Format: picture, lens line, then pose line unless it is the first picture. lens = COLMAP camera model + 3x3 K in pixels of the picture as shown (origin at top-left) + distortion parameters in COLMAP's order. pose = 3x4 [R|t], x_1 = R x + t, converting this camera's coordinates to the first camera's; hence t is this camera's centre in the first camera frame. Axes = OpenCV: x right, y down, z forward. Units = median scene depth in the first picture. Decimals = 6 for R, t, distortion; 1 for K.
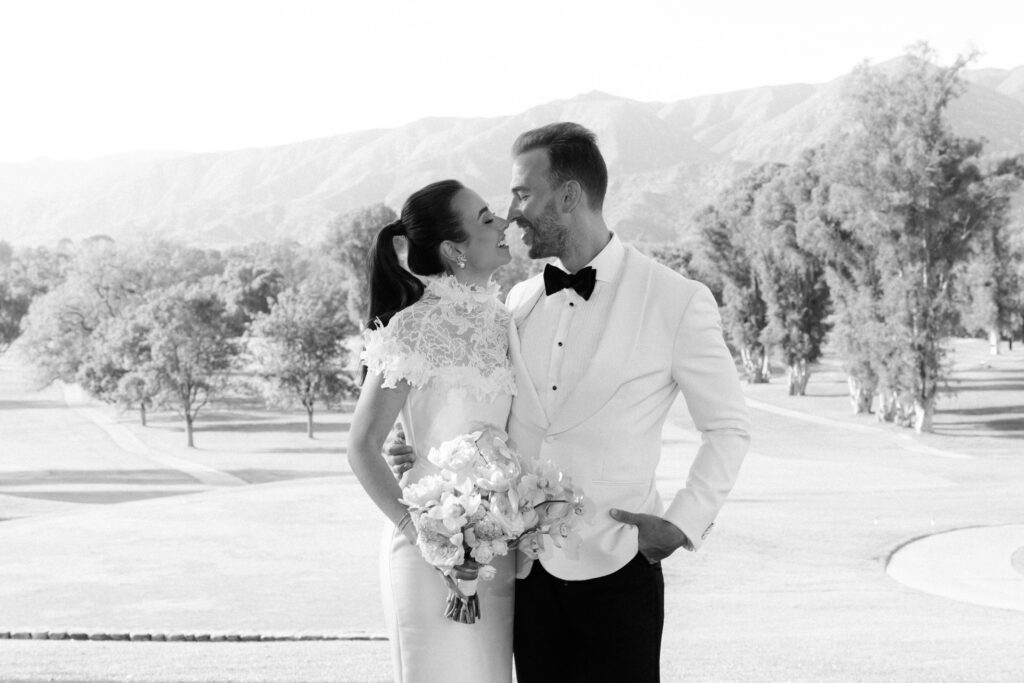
lens RADIAL K [[6431.8, 0, 511.5], [0, 6431.8, 342.6], [0, 0, 1]] dist [-0.272003, 0.000000]
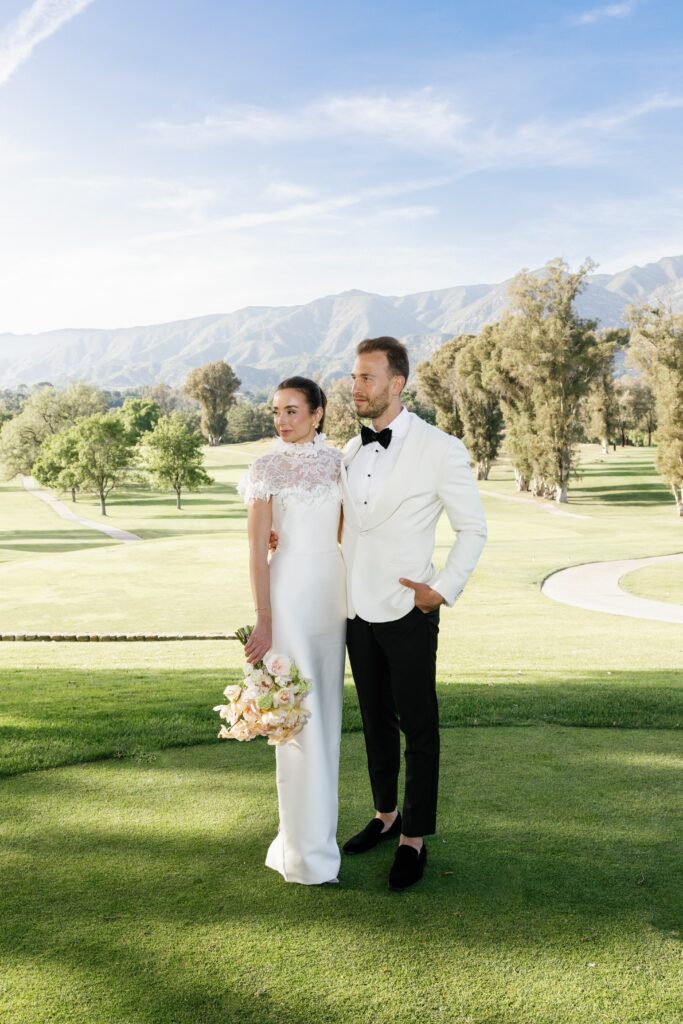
lens RADIAL K [[6431.8, 0, 341.7], [0, 6431.8, 511.4], [0, 0, 1]] dist [-0.272003, 0.000000]
pose [[0.997360, -0.010358, 0.071870, -0.106160], [0.005967, 0.998116, 0.061057, -0.082214], [-0.072367, -0.060467, 0.995543, -0.597613]]
